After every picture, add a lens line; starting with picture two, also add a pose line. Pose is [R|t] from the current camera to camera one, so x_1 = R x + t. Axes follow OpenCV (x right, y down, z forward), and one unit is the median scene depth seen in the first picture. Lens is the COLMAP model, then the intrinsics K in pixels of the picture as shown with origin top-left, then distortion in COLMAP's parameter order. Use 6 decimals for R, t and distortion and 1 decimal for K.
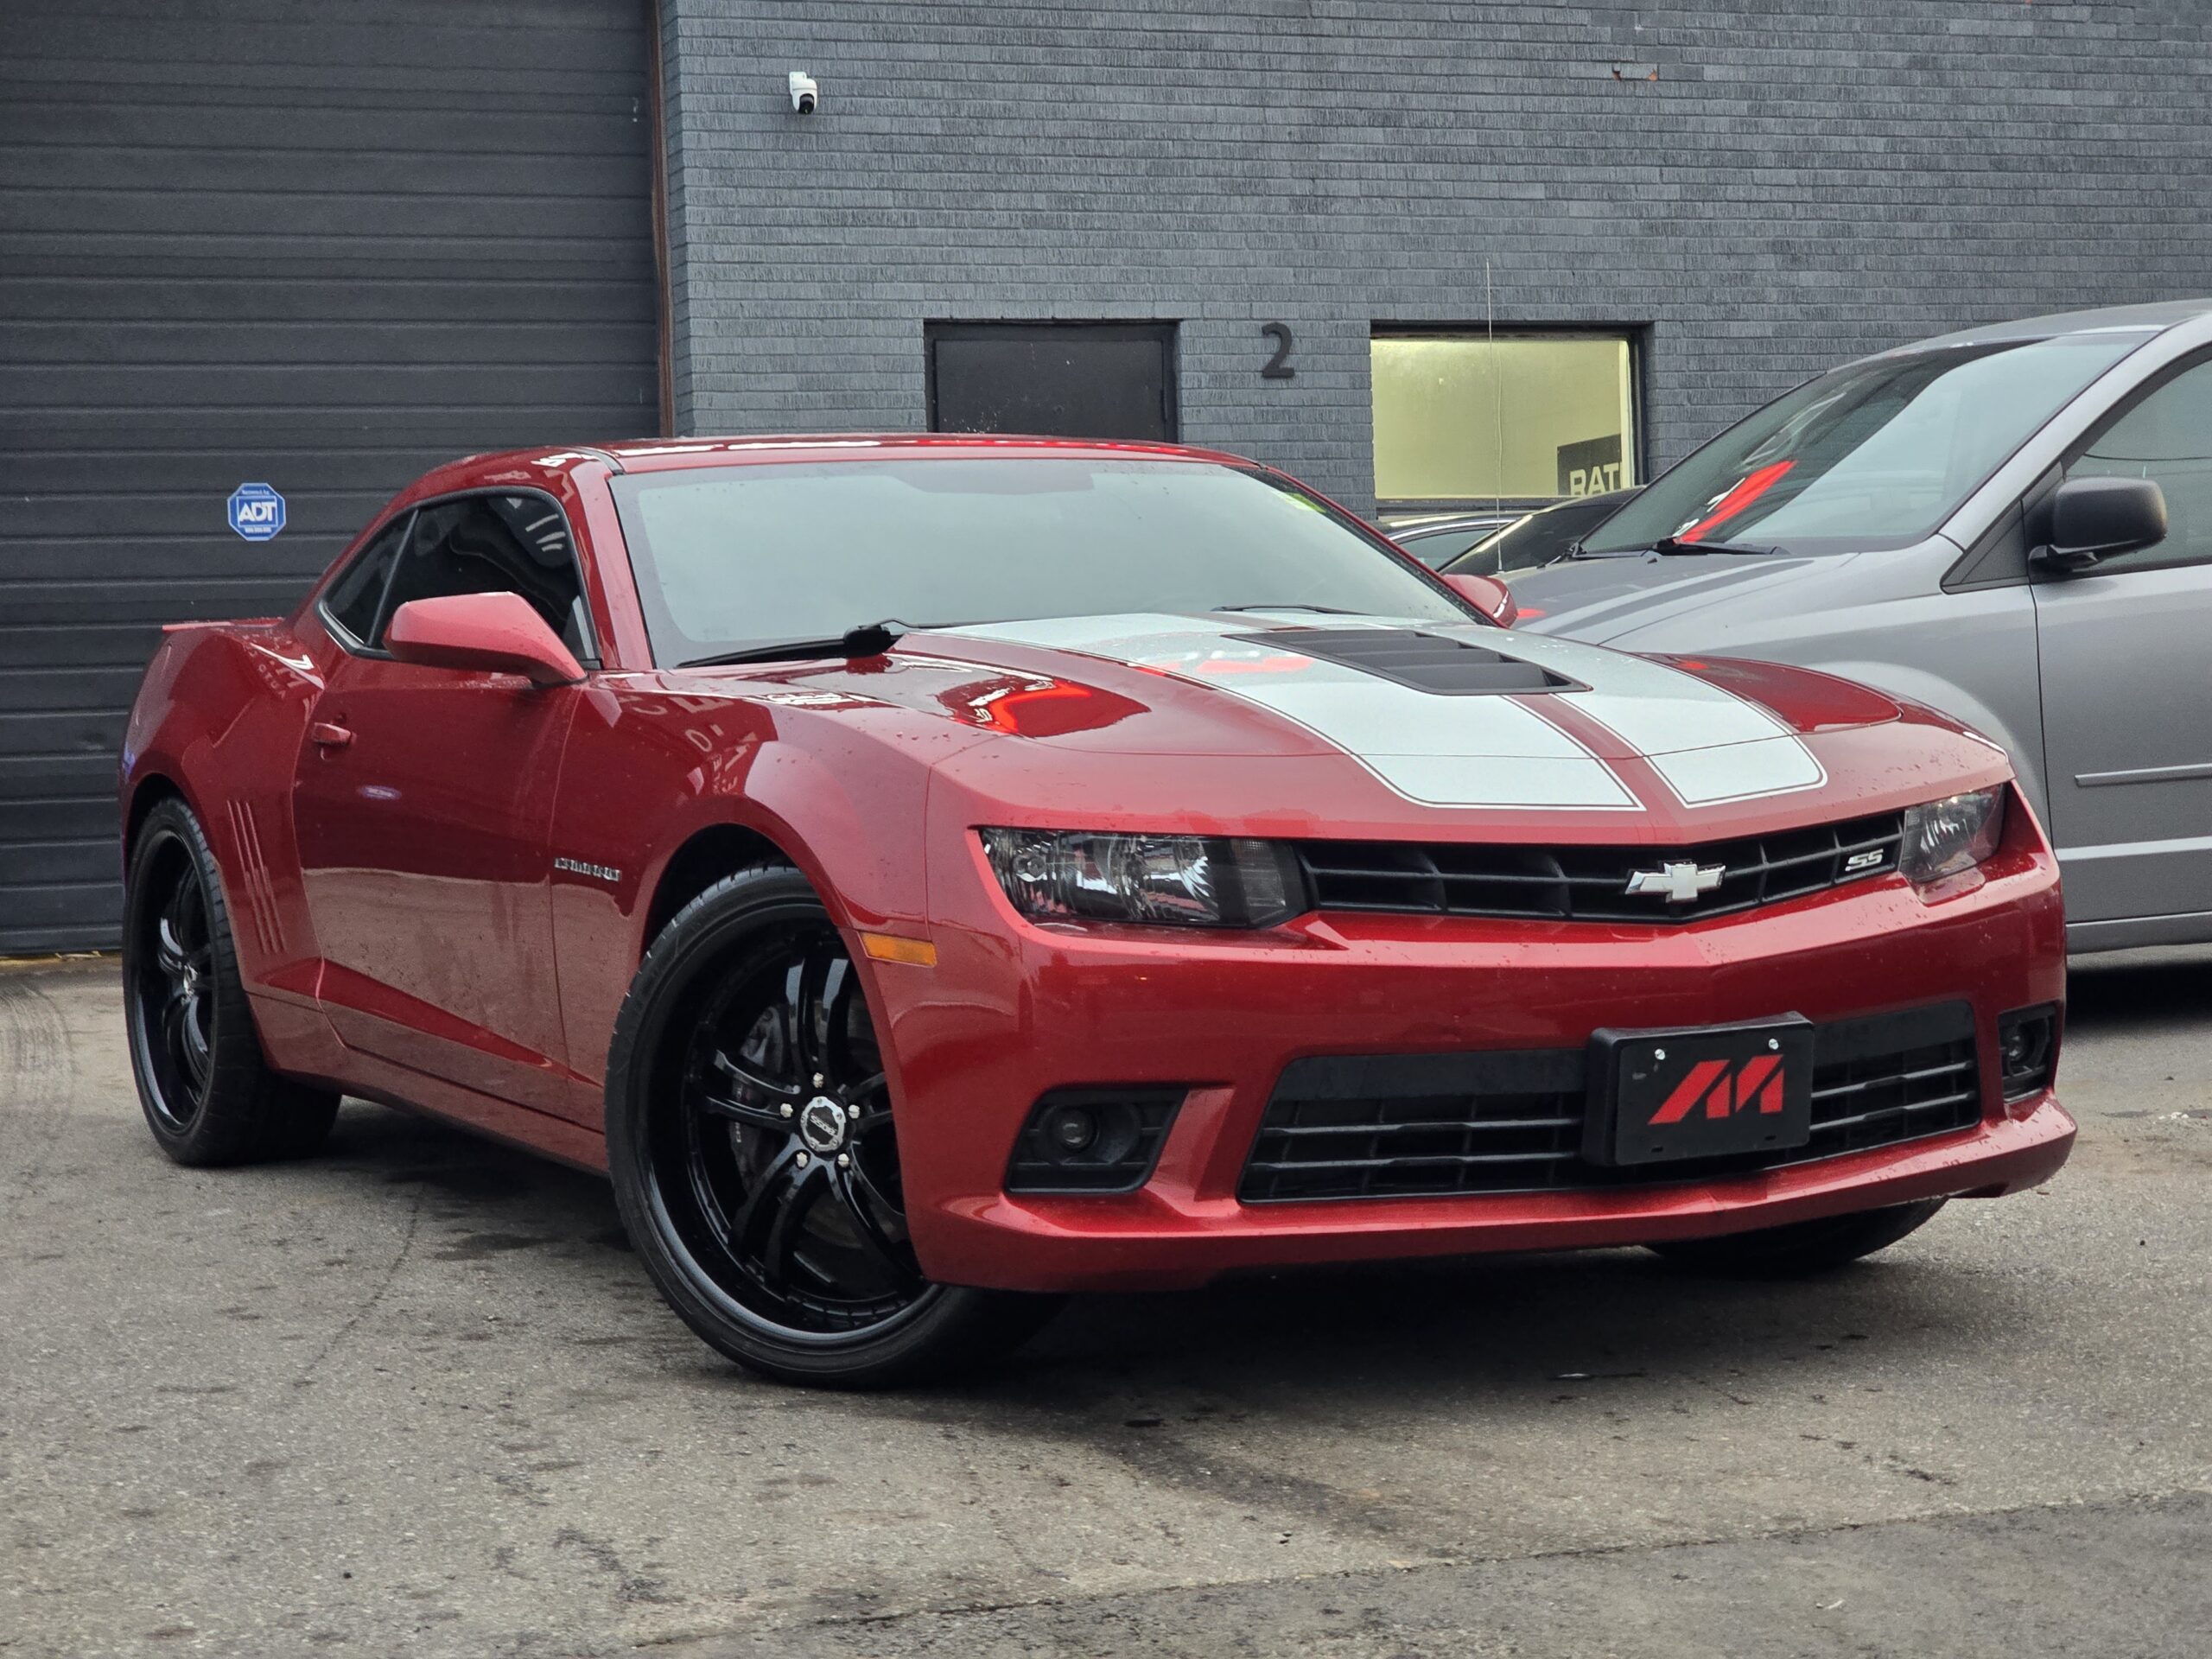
lens RADIAL K [[3744.0, 0, 1108.0], [0, 3744.0, 814.4], [0, 0, 1]] dist [-0.028882, 0.000000]
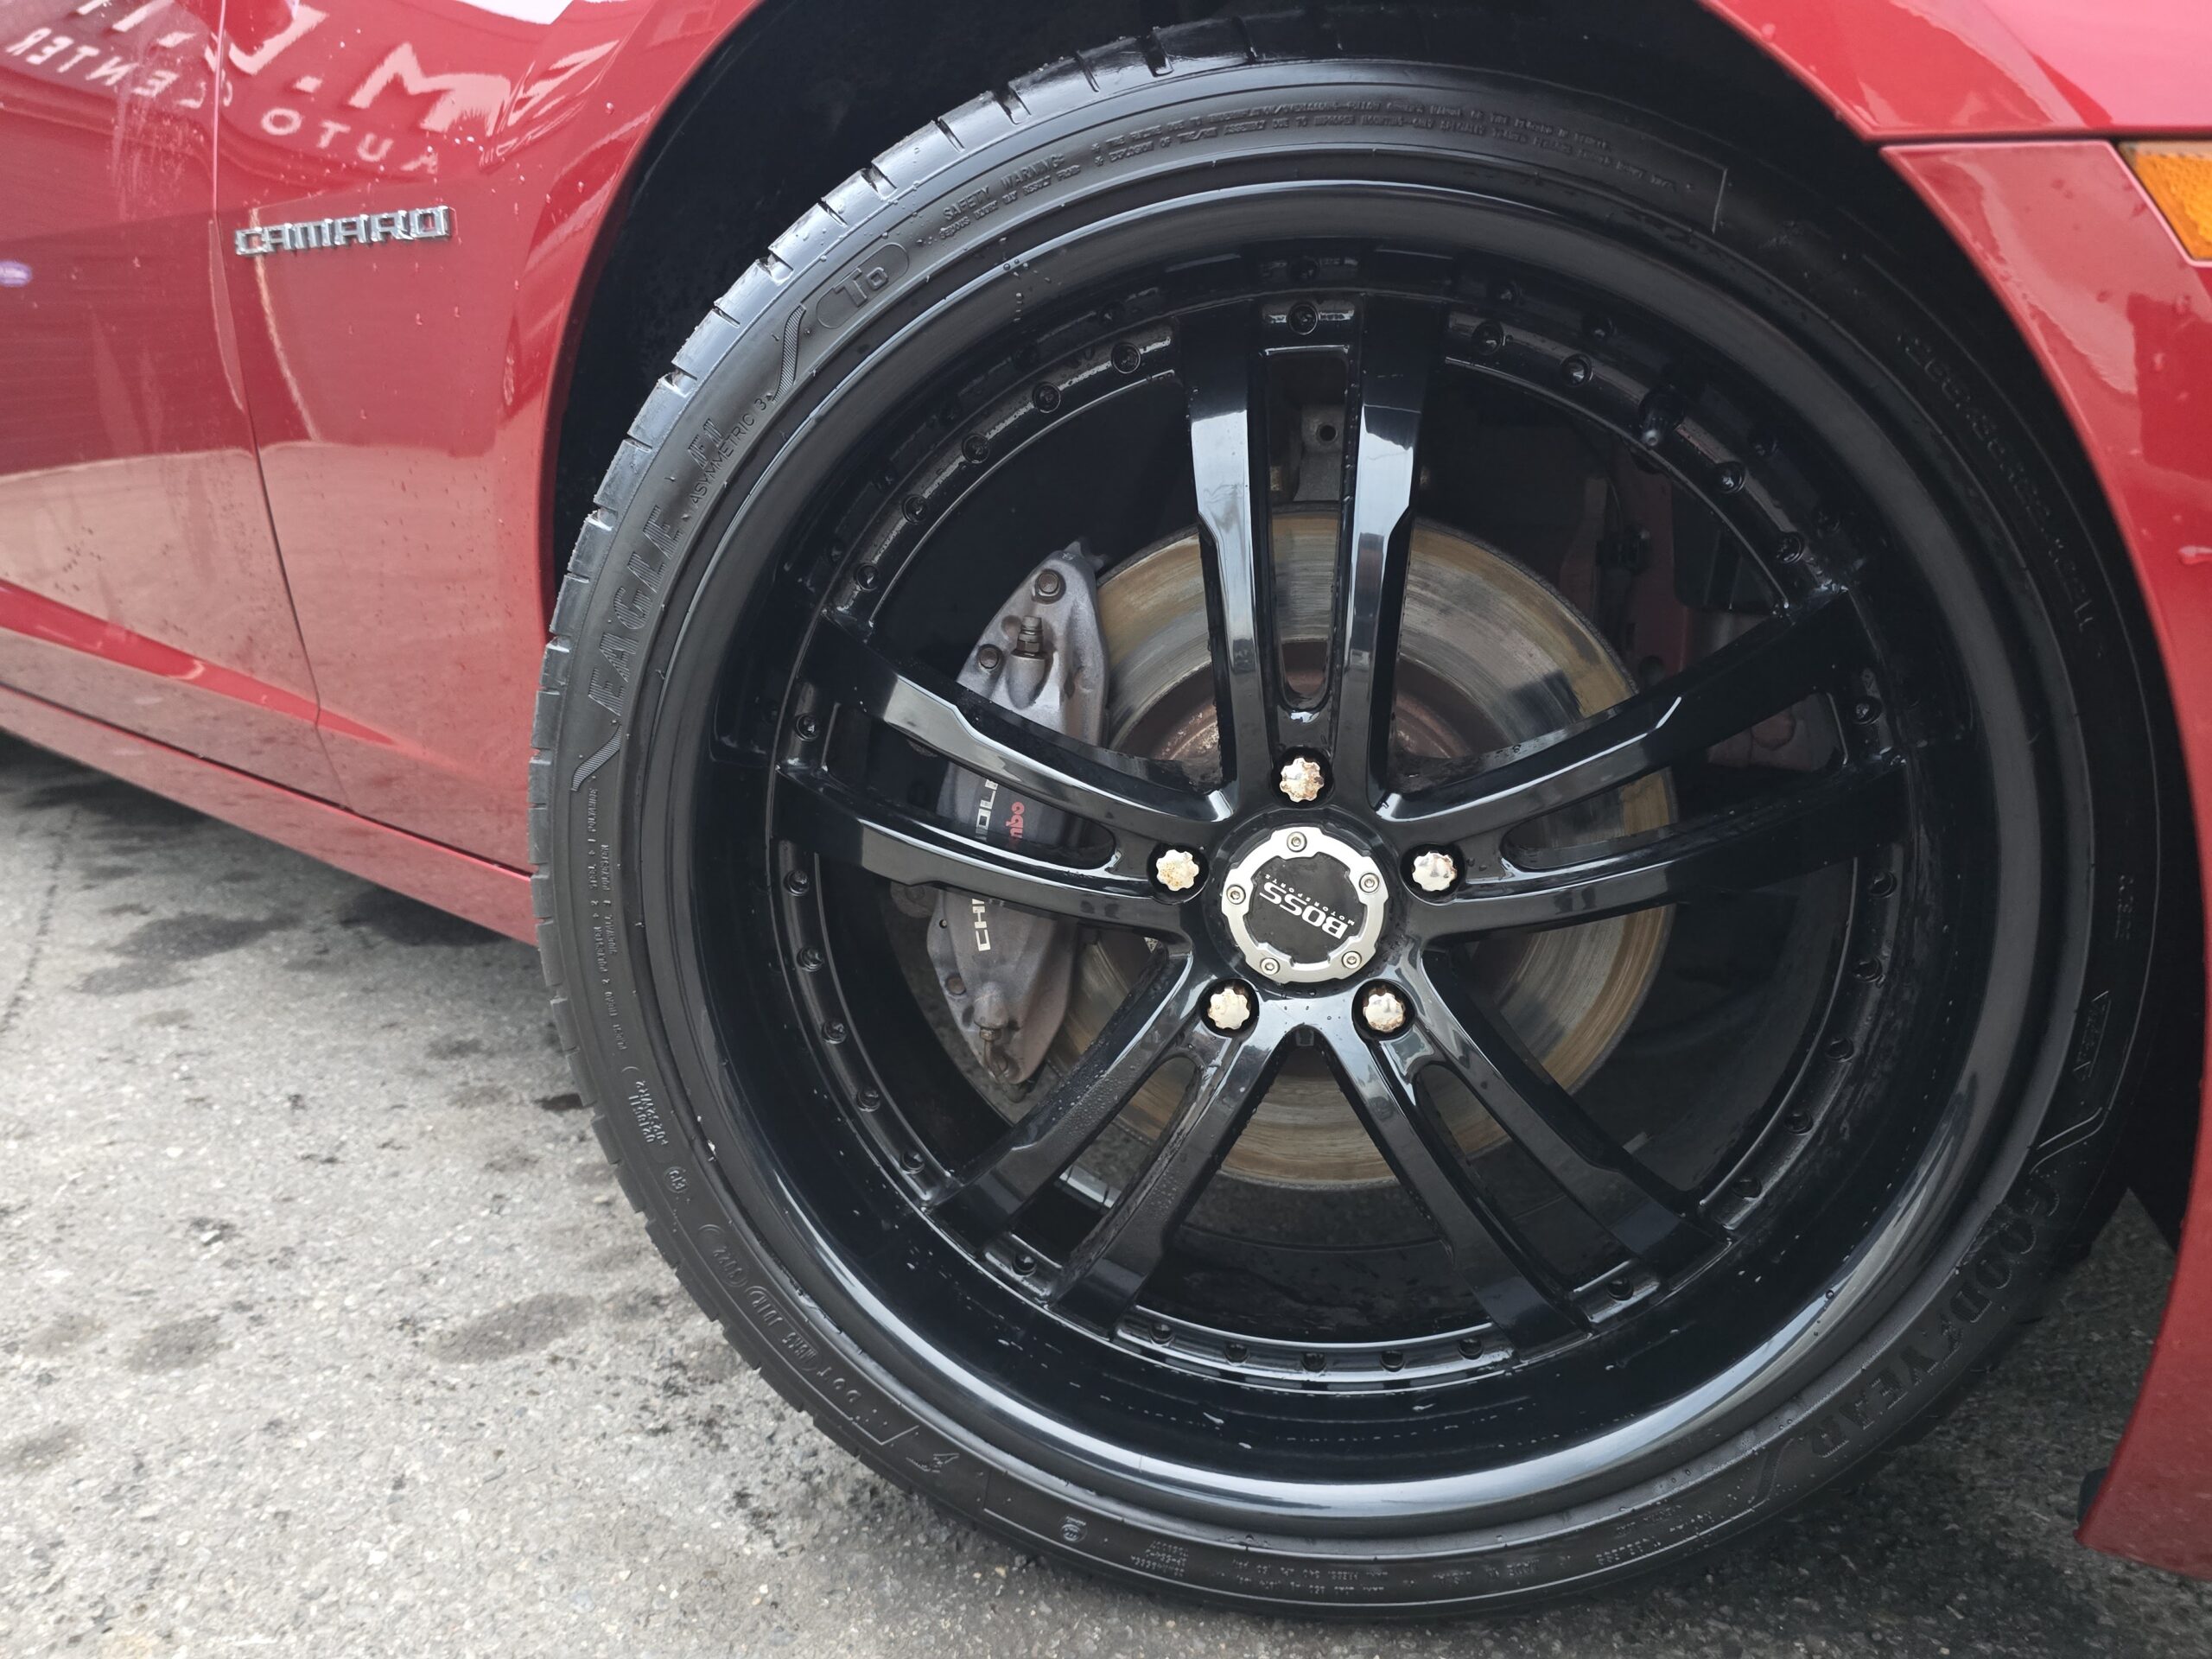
lens RADIAL K [[1484.1, 0, 1092.3], [0, 1484.1, 817.8], [0, 0, 1]] dist [0.032135, -0.039988]
pose [[0.924046, -0.085929, 0.372498, -0.077189], [0.005152, 0.977120, 0.212624, 0.025441], [-0.382246, -0.194555, 0.903347, 0.483095]]
